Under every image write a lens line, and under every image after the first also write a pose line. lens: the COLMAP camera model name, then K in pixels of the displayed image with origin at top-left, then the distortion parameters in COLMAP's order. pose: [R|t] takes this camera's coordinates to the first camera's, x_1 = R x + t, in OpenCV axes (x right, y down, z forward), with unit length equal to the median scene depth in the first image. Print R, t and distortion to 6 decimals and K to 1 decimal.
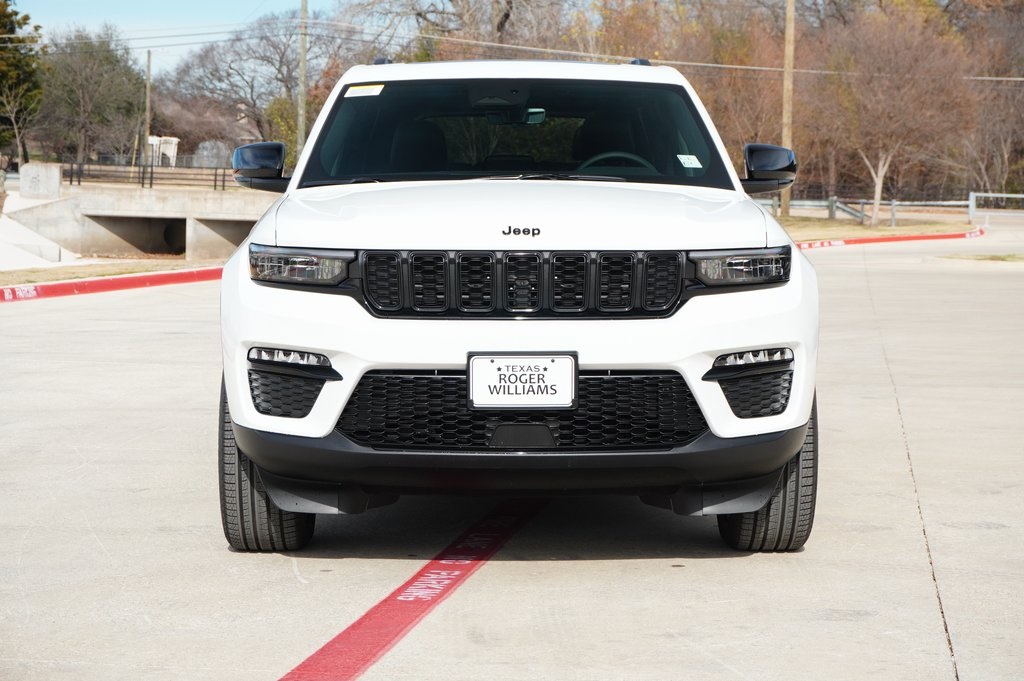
lens RADIAL K [[2169.1, 0, 512.0], [0, 2169.1, 339.2], [0, 0, 1]] dist [-0.072114, 0.000000]
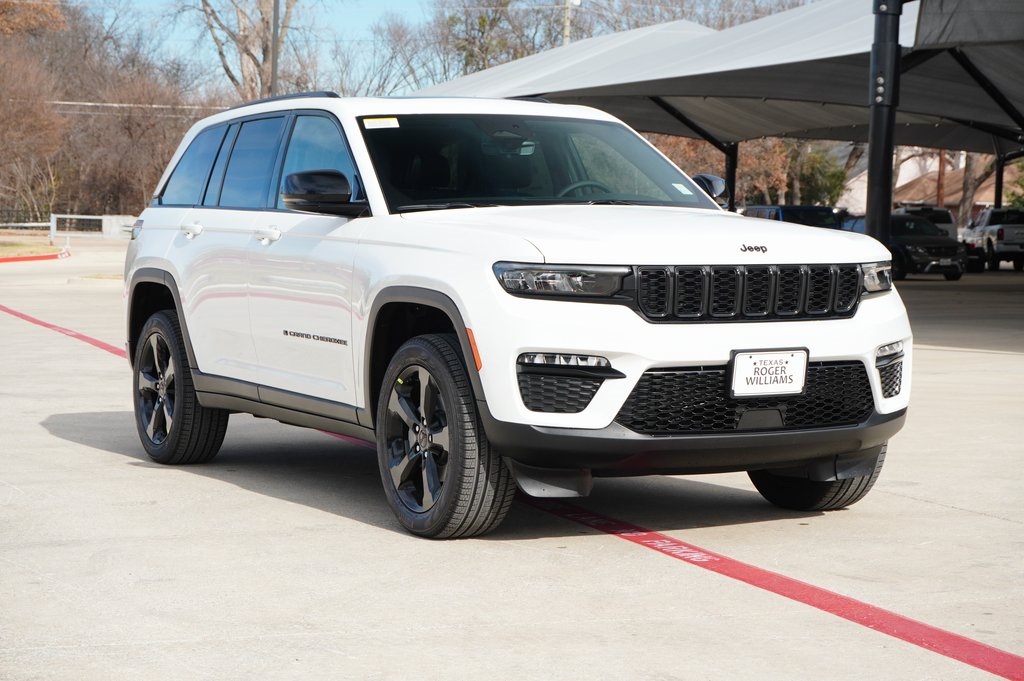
lens RADIAL K [[2169.1, 0, 512.2], [0, 2169.1, 341.1], [0, 0, 1]] dist [-0.072114, 0.000000]
pose [[0.891726, -0.026454, 0.451802, -0.651500], [0.030549, 0.999532, -0.001771, -0.000609], [-0.451543, 0.015381, 0.892117, -0.007729]]
